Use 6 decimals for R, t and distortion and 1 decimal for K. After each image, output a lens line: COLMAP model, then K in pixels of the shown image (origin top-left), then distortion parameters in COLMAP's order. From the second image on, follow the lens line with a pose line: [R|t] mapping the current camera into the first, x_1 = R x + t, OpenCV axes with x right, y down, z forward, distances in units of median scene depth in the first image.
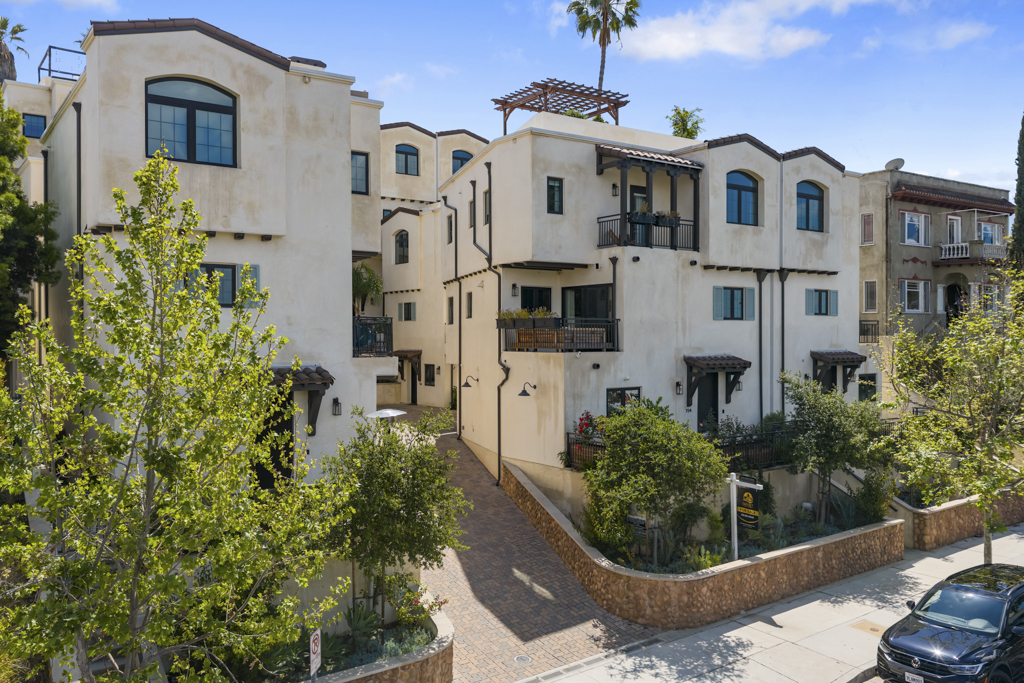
lens RADIAL K [[815.1, 0, 512.0], [0, 815.1, 341.5], [0, 0, 1]] dist [0.049093, -0.070202]
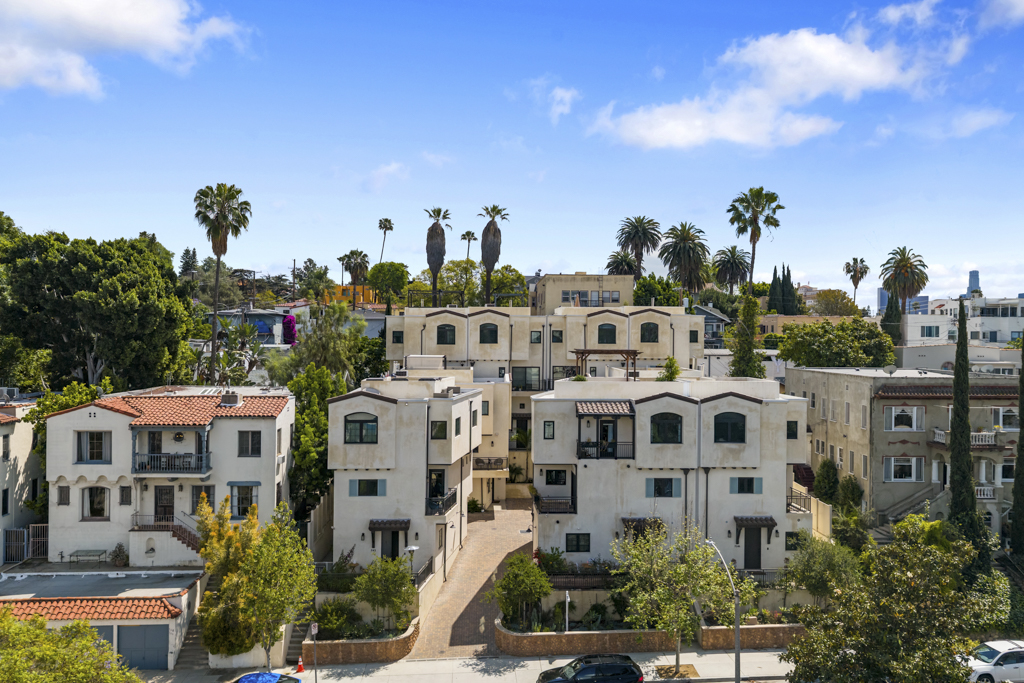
lens RADIAL K [[816.7, 0, 530.5], [0, 816.7, 343.2], [0, 0, 1]] dist [0.065219, -0.151273]
pose [[0.849216, 0.014300, -0.527853, 1.026707], [-0.014905, 0.999884, 0.003108, -0.384861], [0.527836, 0.005229, 0.849330, -0.681663]]
